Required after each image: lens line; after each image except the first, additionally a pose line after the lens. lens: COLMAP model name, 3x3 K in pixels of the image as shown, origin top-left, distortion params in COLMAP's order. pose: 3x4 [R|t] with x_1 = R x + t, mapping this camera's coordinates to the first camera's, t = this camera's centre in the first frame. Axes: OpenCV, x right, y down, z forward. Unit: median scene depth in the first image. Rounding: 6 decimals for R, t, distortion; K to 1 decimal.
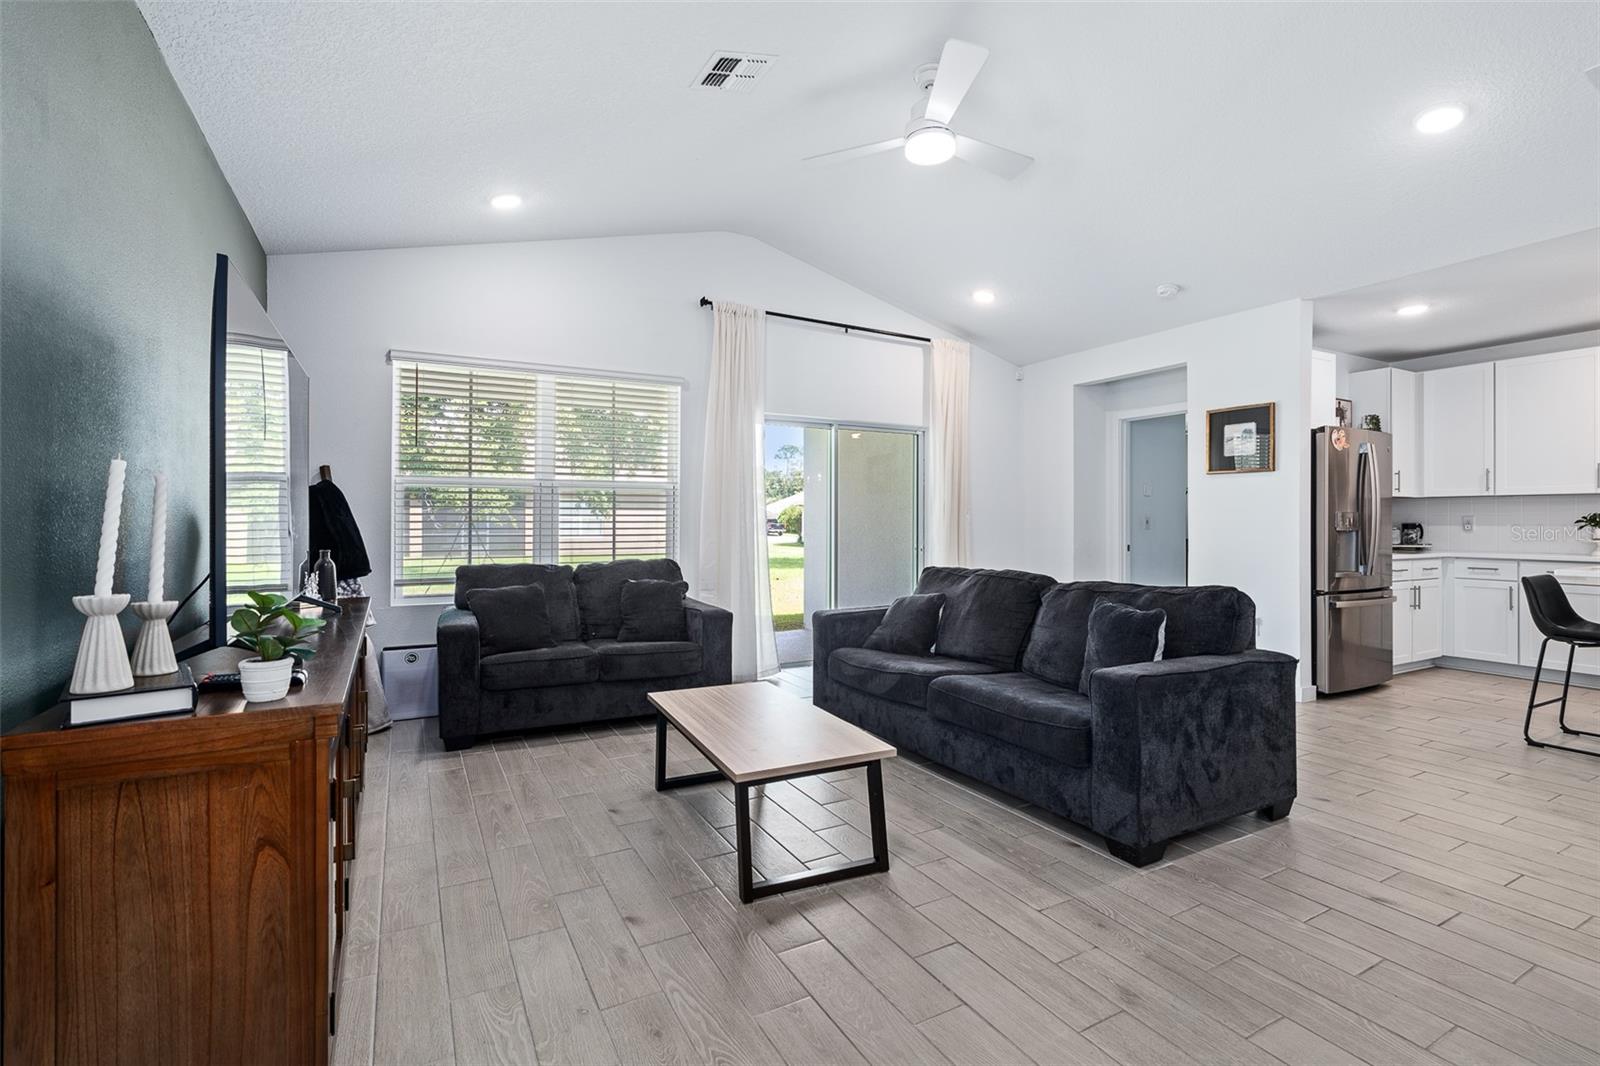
lens RADIAL K [[726.4, 0, 802.9], [0, 726.4, 521.4], [0, 0, 1]] dist [-0.009037, 0.002423]
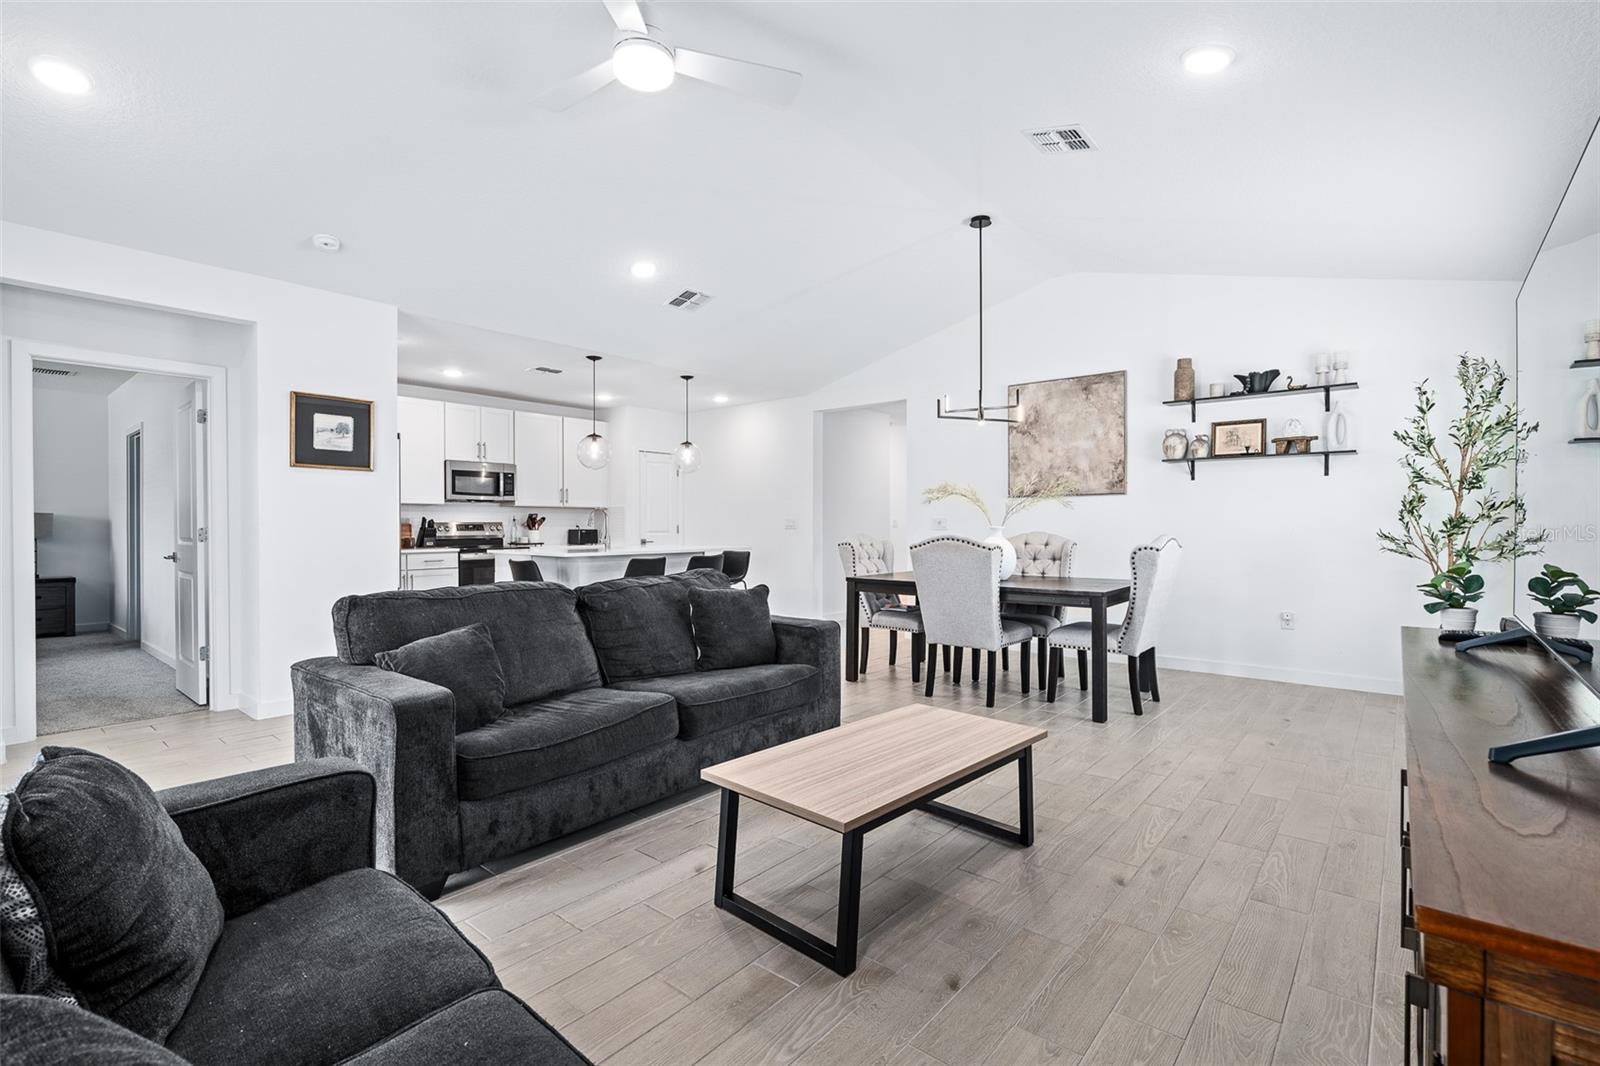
lens RADIAL K [[726.4, 0, 797.1], [0, 726.4, 532.2], [0, 0, 1]] dist [-0.009037, 0.002423]
pose [[-0.357562, -0.007928, 0.933856, -0.451379], [-0.000930, 0.999966, 0.008133, 0.004170], [-0.933889, 0.002040, -0.357558, 0.770998]]
